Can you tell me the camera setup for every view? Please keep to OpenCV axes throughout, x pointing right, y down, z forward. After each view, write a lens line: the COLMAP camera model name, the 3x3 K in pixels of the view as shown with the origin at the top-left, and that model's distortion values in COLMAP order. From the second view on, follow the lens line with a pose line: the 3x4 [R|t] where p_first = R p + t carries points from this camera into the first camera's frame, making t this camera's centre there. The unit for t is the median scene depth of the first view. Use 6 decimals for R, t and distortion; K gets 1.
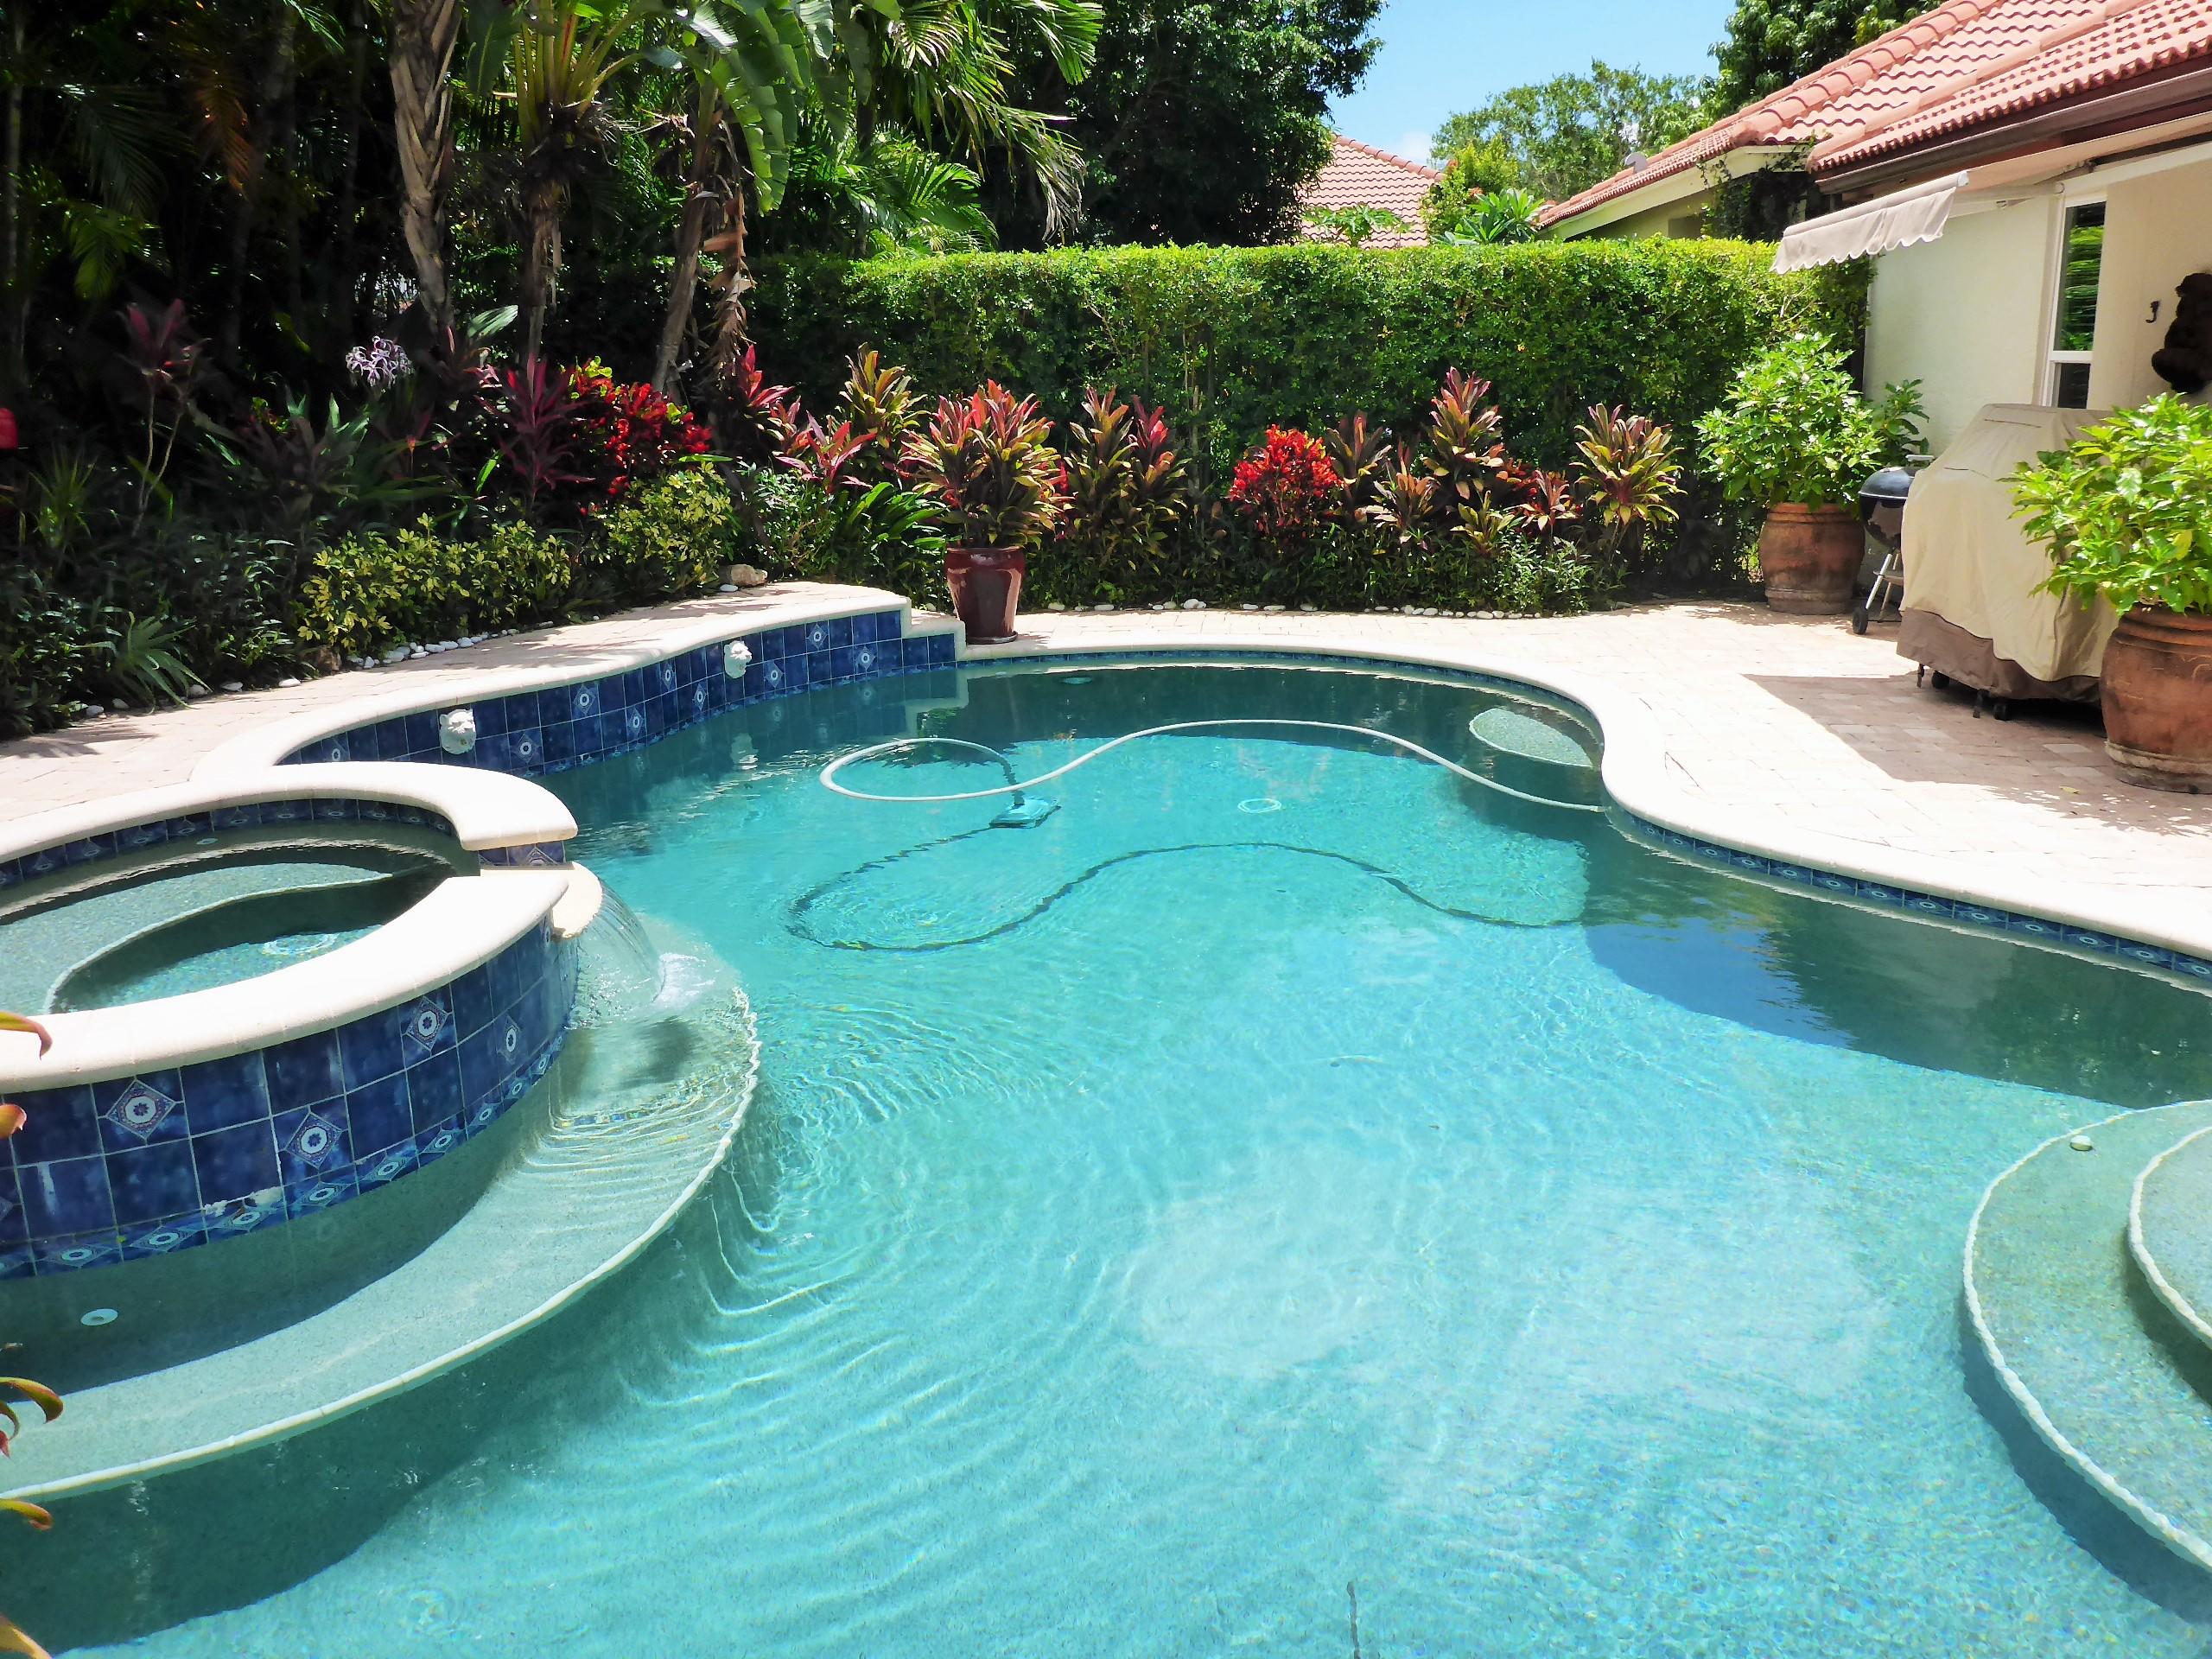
lens RADIAL K [[1854.1, 0, 1118.9], [0, 1854.1, 828.2], [0, 0, 1]] dist [-0.036380, 0.013892]
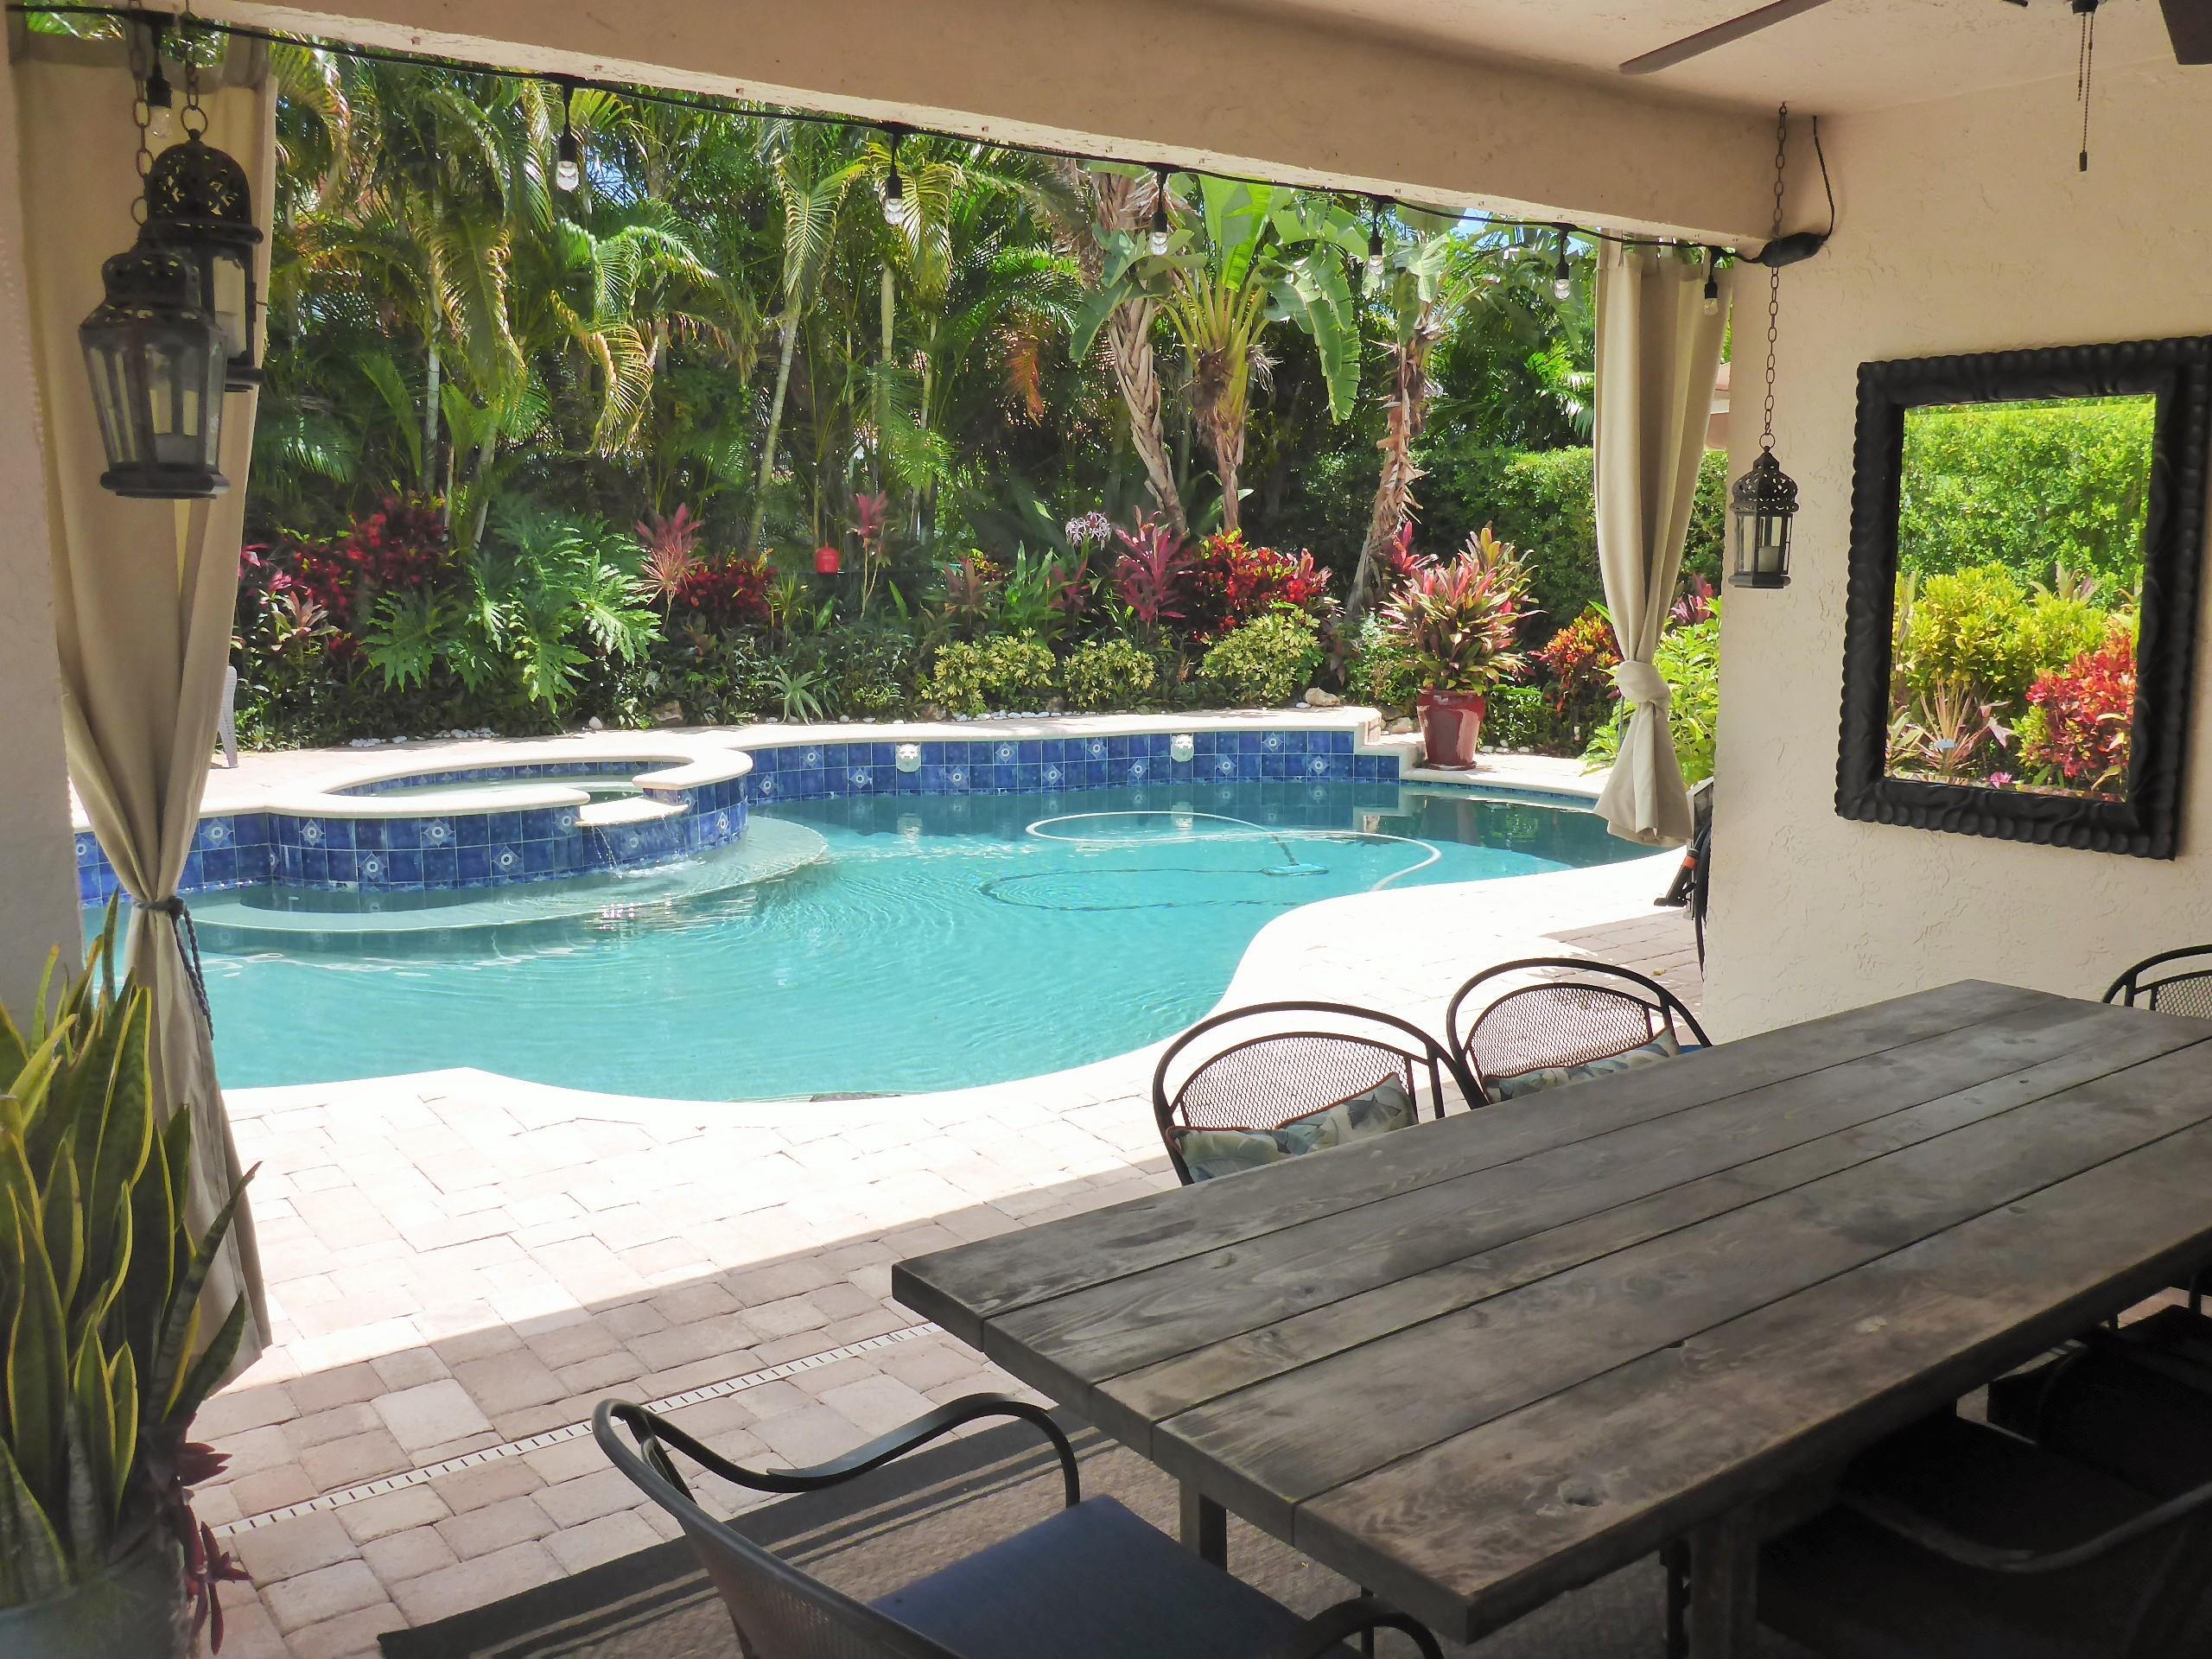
lens RADIAL K [[1854.1, 0, 1116.9], [0, 1854.1, 805.0], [0, 0, 1]] dist [-0.036380, 0.013892]
pose [[0.646697, 0.128746, -0.751803, 0.690625], [-0.200664, 0.979648, -0.004846, -0.029303], [0.735879, 0.153994, 0.659370, 0.059942]]
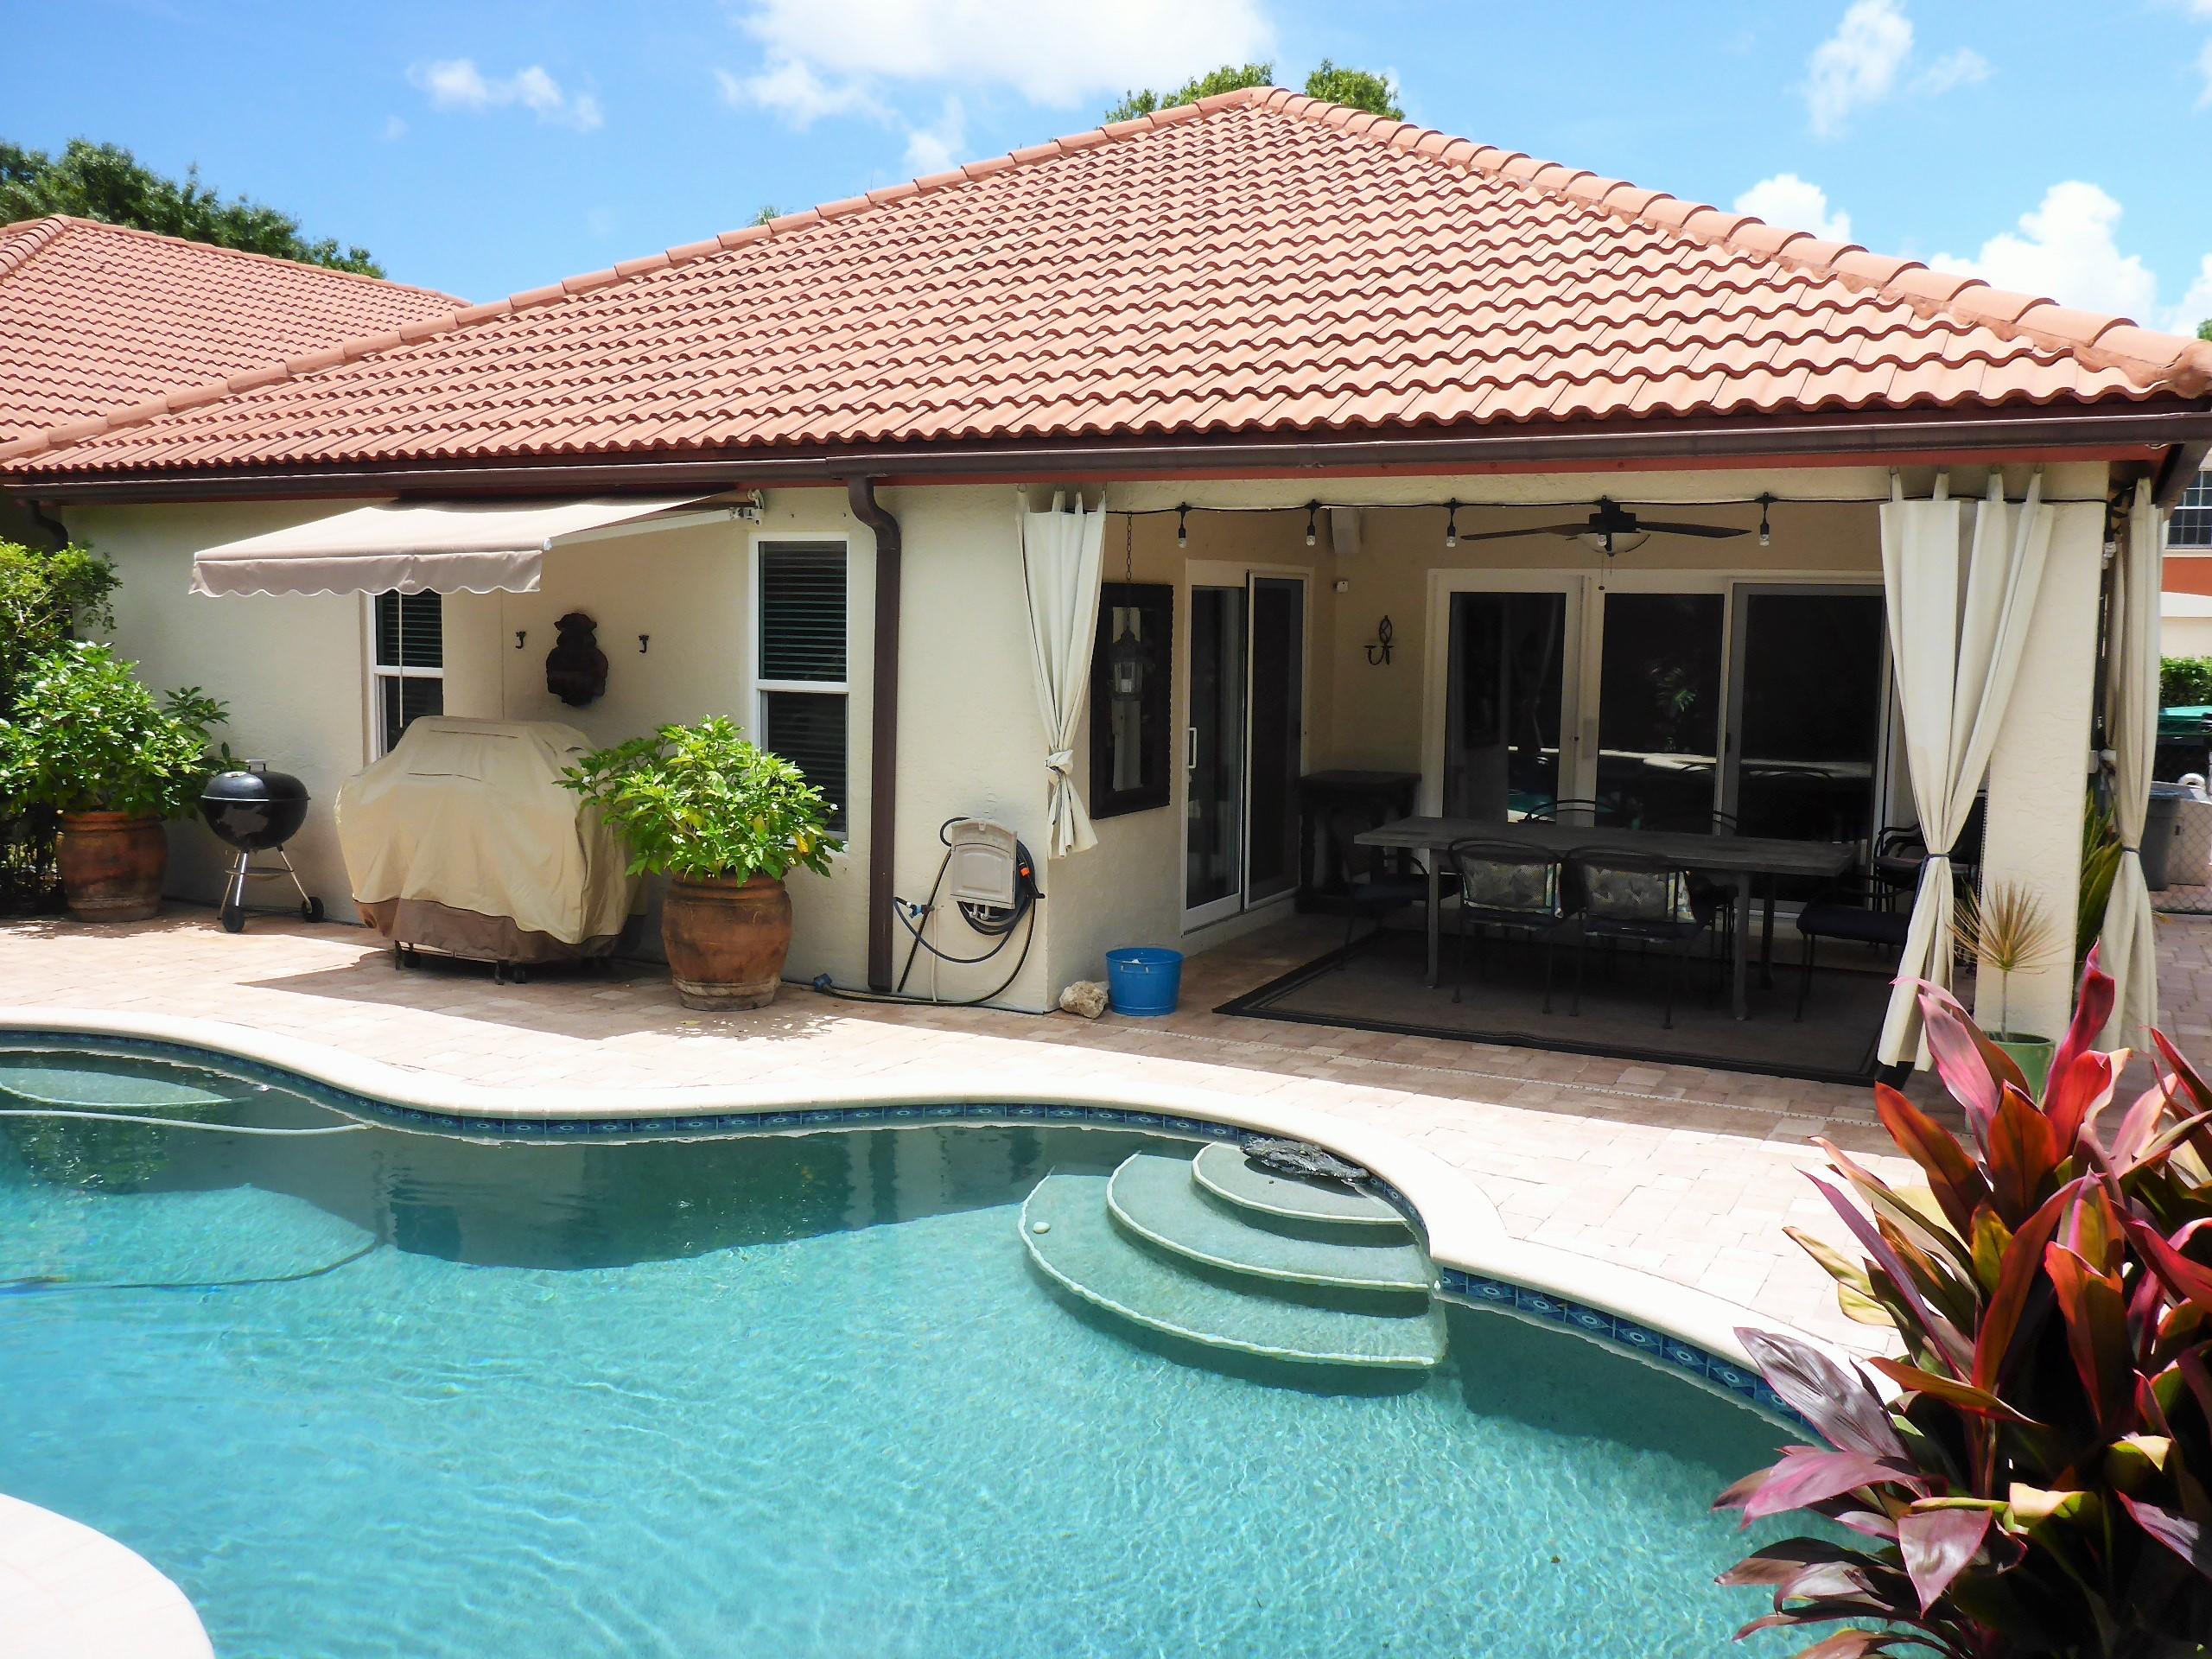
lens RADIAL K [[1854.1, 0, 1097.6], [0, 1854.1, 825.7], [0, 0, 1]] dist [-0.036380, 0.013892]
pose [[0.407389, -0.078379, 0.909885, -0.323259], [0.205993, 0.978521, -0.007940, -0.054506], [-0.889719, 0.190665, 0.414785, 0.130361]]
